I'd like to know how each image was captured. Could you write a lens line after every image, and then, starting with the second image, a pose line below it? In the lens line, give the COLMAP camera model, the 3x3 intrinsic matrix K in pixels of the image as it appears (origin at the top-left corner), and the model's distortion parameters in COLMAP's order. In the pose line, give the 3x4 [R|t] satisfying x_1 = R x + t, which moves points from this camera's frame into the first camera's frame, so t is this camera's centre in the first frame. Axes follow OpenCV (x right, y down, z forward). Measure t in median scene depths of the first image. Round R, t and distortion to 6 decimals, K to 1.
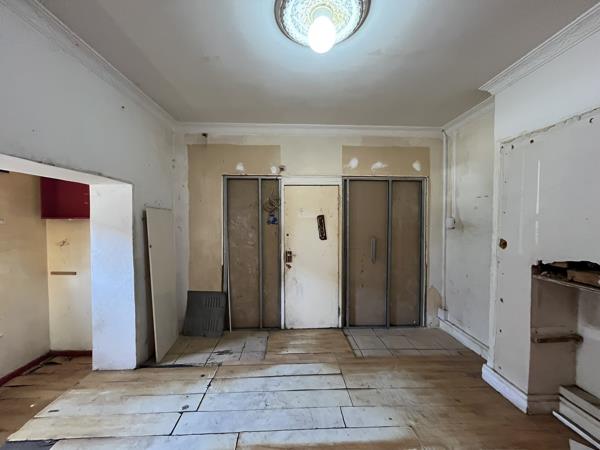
lens RADIAL K [[243.6, 0, 297.7], [0, 243.6, 225.3], [0, 0, 1]] dist [-0.001720, -0.000091]
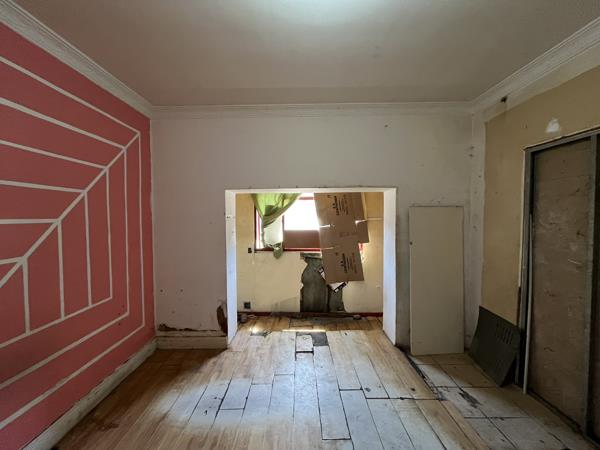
lens RADIAL K [[243.6, 0, 297.7], [0, 243.6, 225.3], [0, 0, 1]] dist [-0.001720, -0.000091]
pose [[-0.045055, 0.037919, -0.998265, 0.376723], [-0.014964, 0.999142, 0.038628, -0.020113], [0.998872, 0.016679, -0.044449, 0.433383]]
